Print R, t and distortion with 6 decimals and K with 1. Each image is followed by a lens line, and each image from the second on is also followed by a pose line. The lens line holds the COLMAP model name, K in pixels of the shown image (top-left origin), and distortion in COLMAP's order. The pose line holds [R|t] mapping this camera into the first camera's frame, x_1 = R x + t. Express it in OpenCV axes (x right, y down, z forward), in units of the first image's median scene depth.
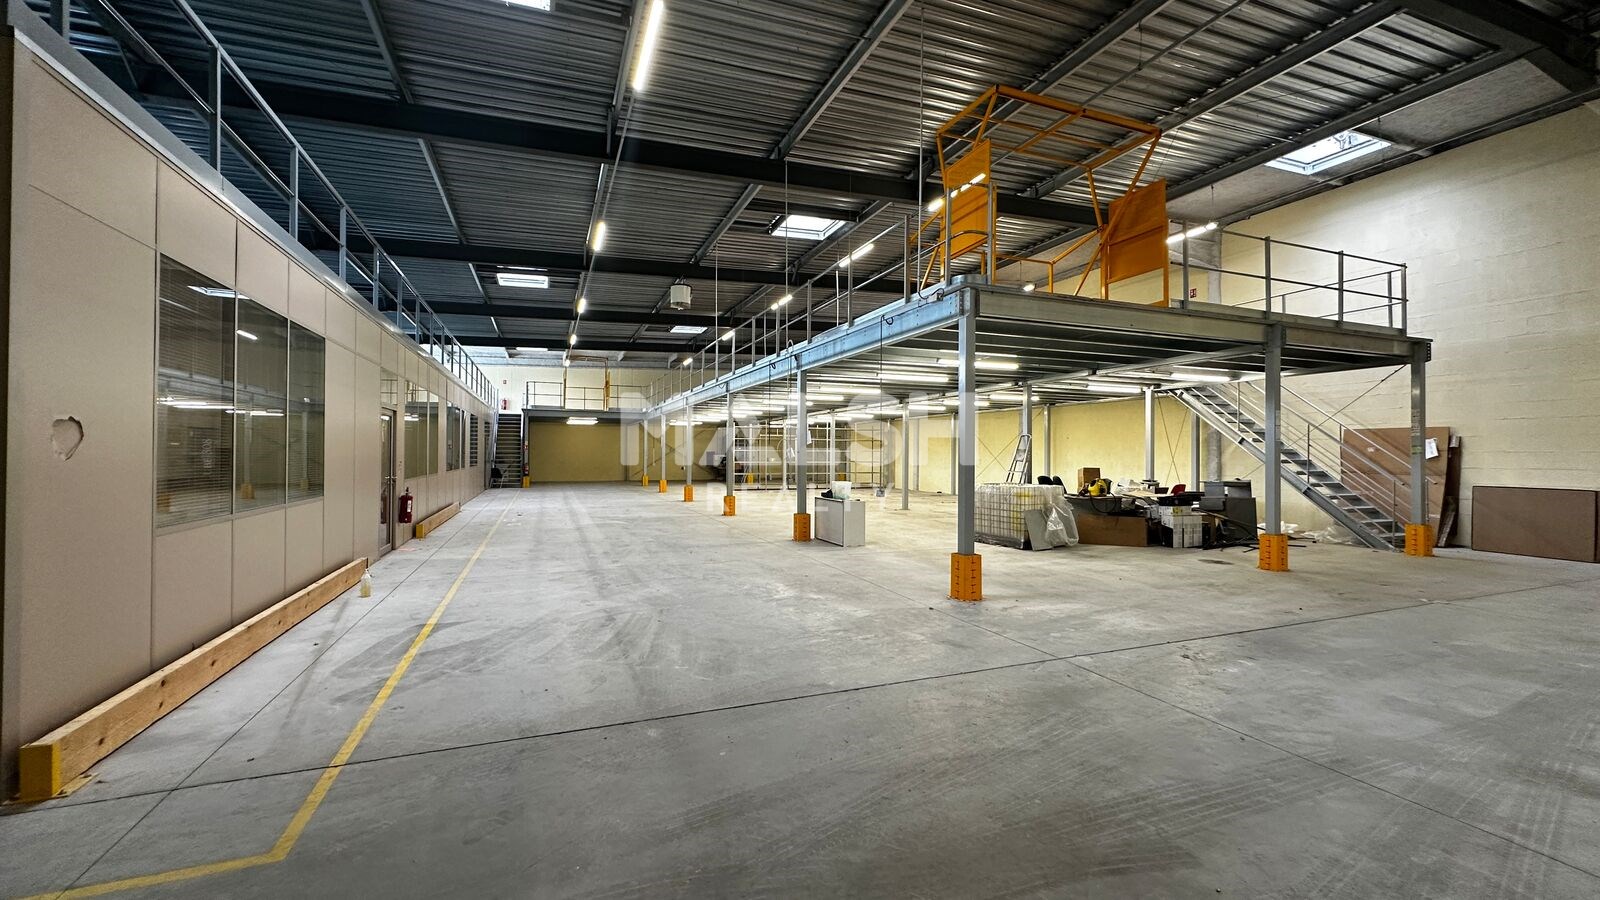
lens RADIAL K [[641.6, 0, 794.8], [0, 641.6, 450.3], [0, 0, 1]] dist [-0.001844, 0.000486]
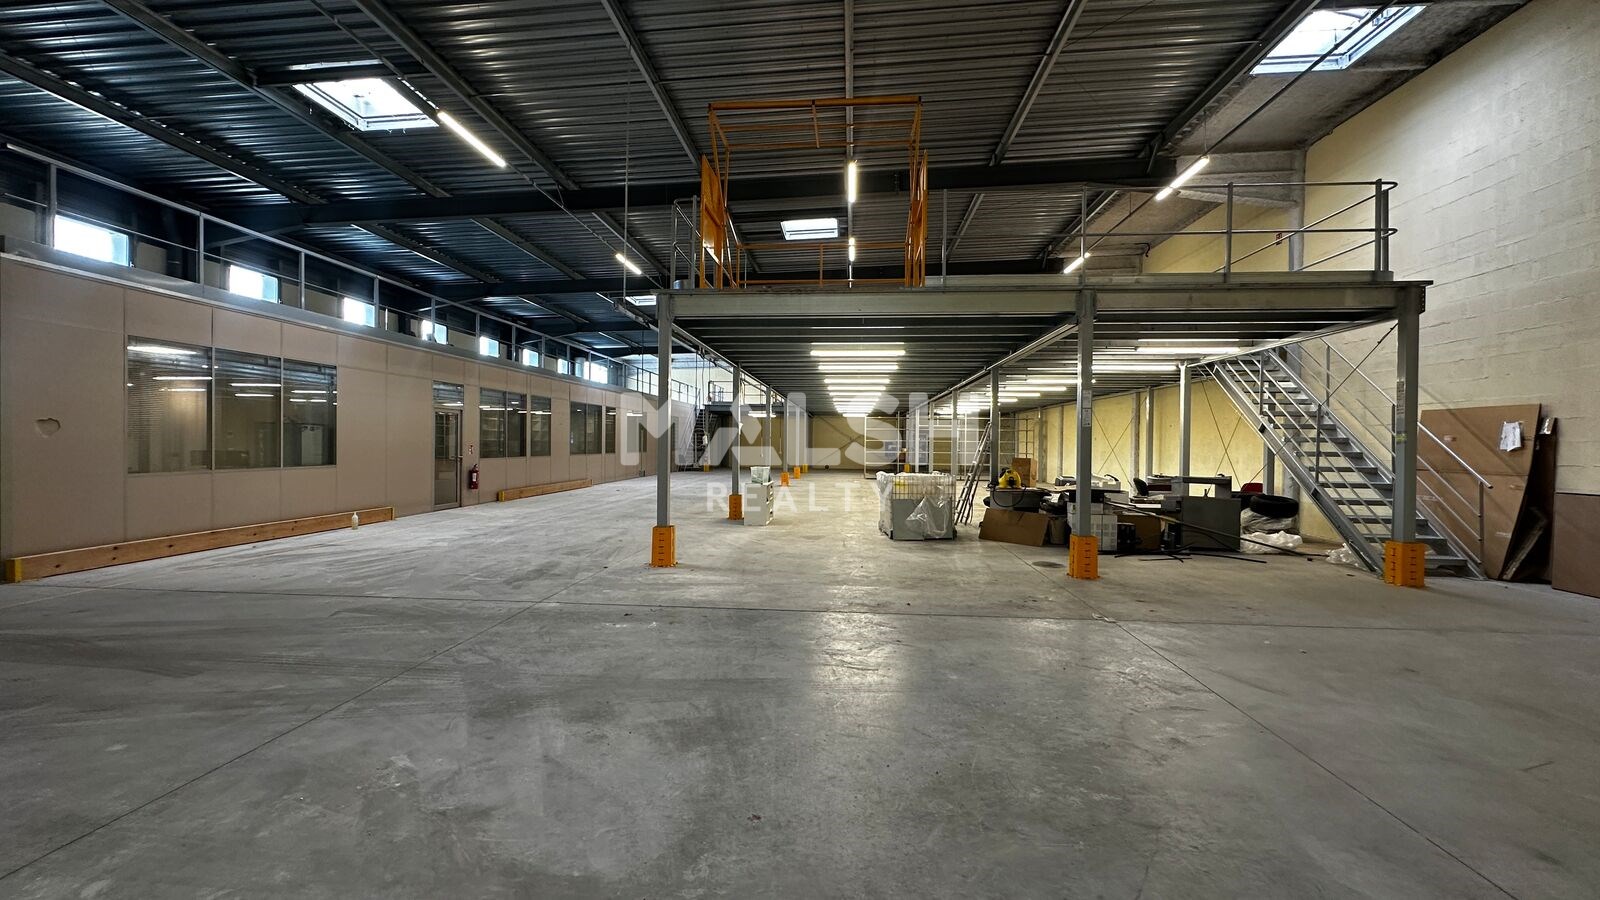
lens RADIAL K [[641.6, 0, 794.8], [0, 641.6, 450.3], [0, 0, 1]] dist [-0.001844, 0.000486]
pose [[0.894197, 0.008947, -0.447584, 0.635045], [-0.003654, 0.999913, 0.012688, 0.006193], [0.447658, -0.009710, 0.894152, 0.051983]]
